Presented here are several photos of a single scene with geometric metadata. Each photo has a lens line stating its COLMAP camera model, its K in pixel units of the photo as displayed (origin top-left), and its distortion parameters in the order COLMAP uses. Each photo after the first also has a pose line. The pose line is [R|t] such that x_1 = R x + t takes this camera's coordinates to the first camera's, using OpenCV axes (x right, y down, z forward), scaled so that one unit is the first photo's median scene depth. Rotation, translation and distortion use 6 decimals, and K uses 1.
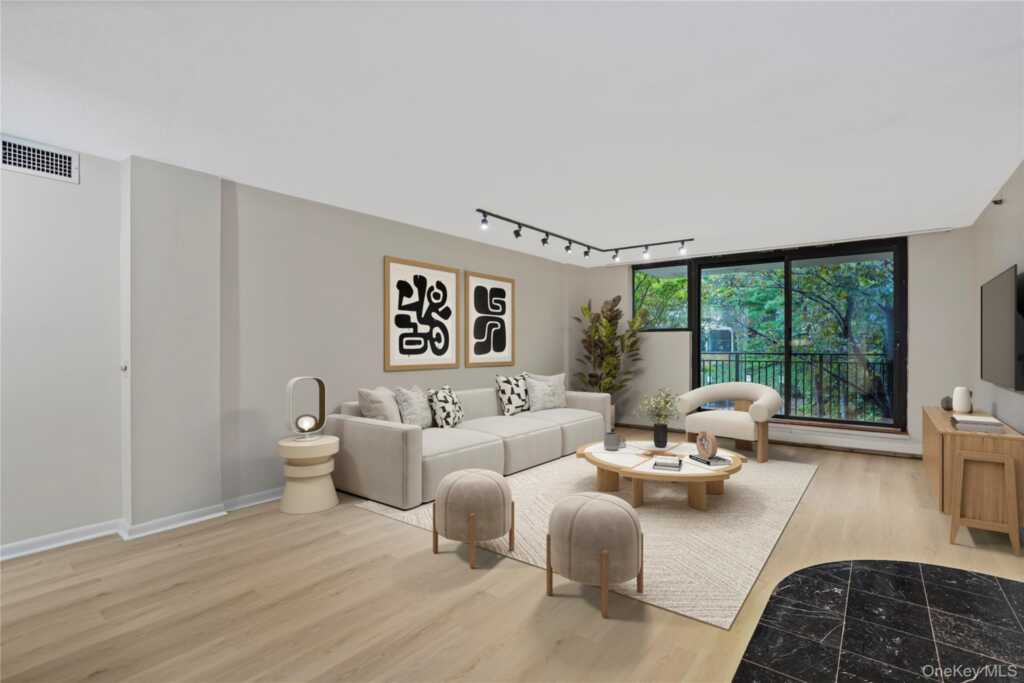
lens RADIAL K [[483.9, 0, 512.0], [0, 483.9, 341.5], [0, 0, 1]] dist [-0.028312, -0.000753]
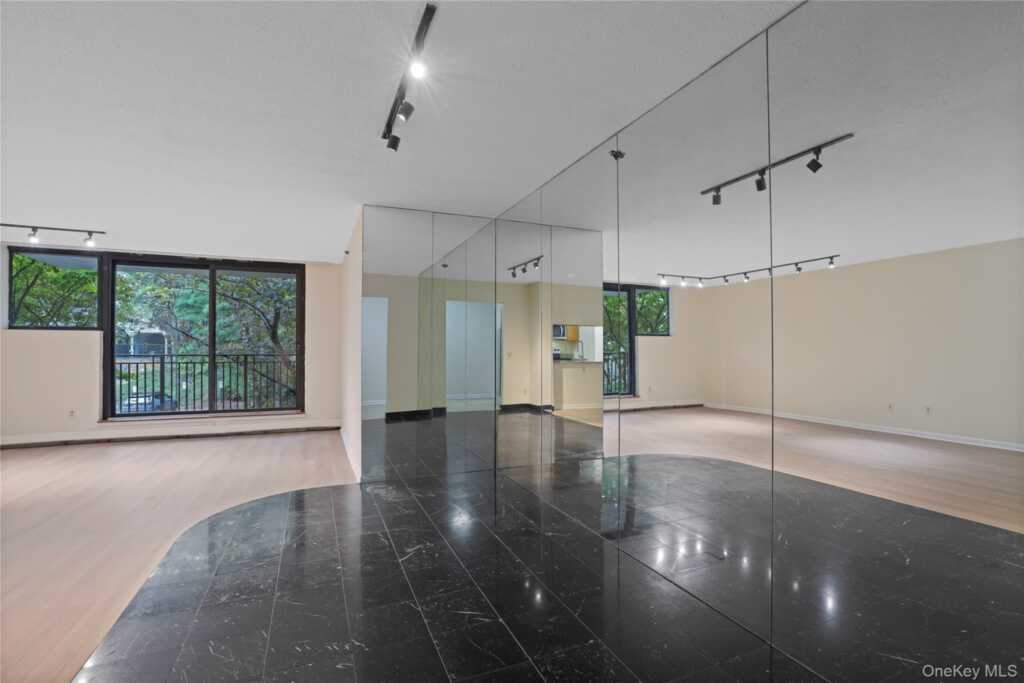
lens RADIAL K [[478.8, 0, 513.3], [0, 478.8, 349.9], [0, 0, 1]] dist [-0.027075, 0.021839]
pose [[0.489849, -0.000570, 0.871807, -0.037170], [-0.005154, 0.999980, 0.003550, 0.008342], [-0.871792, -0.006232, 0.489837, -0.137889]]
